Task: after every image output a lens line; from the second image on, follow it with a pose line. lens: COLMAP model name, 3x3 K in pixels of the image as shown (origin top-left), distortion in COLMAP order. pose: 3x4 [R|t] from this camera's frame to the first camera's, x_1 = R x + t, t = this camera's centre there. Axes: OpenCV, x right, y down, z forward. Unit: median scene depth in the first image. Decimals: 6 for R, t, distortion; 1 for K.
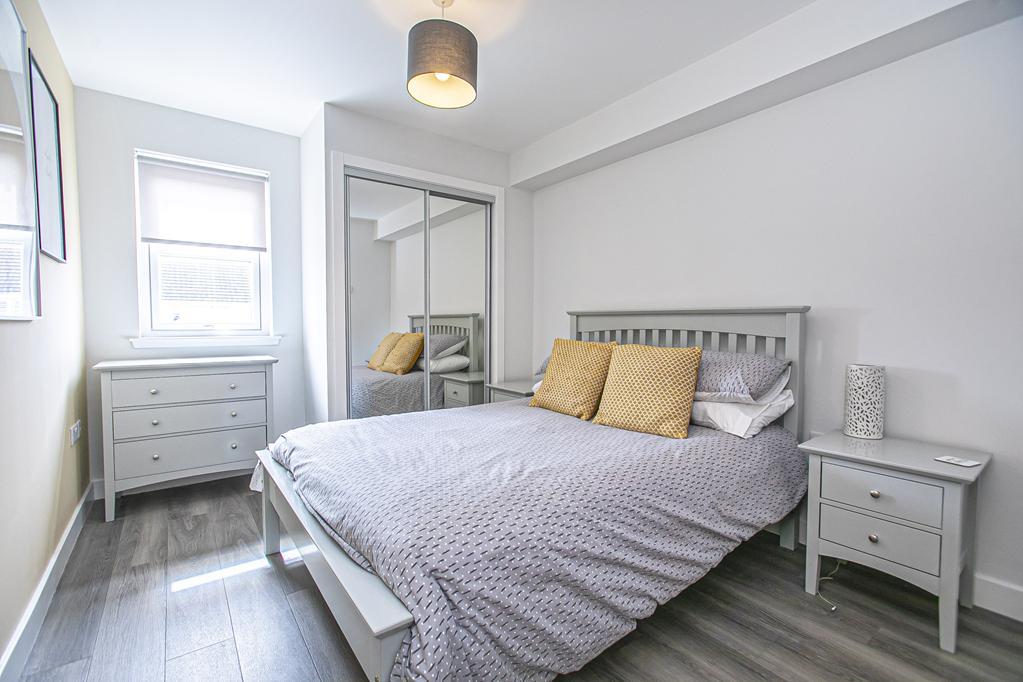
lens RADIAL K [[460.3, 0, 511.5], [0, 460.3, 341.0], [0, 0, 1]] dist [-0.000314, 0.000013]
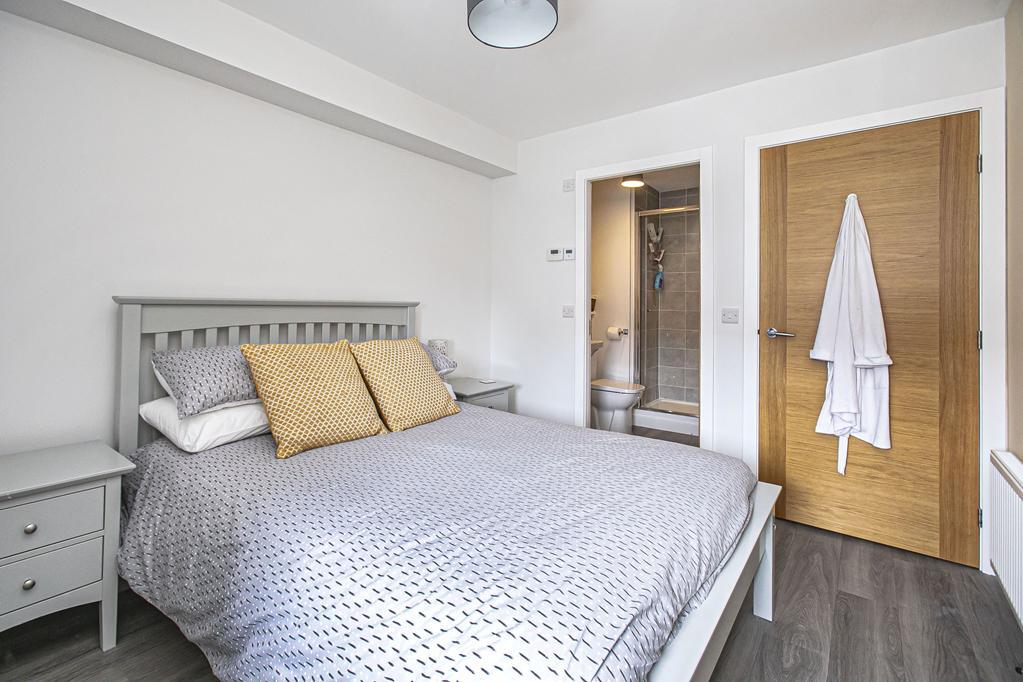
lens RADIAL K [[478.5, 0, 510.3], [0, 478.5, 301.5], [0, 0, 1]] dist [-0.000733, 0.000137]
pose [[-0.291170, 0.029624, 0.956212, -0.549115], [0.052842, 0.998493, -0.014843, -0.028350], [-0.955211, 0.046207, -0.292297, 0.783935]]
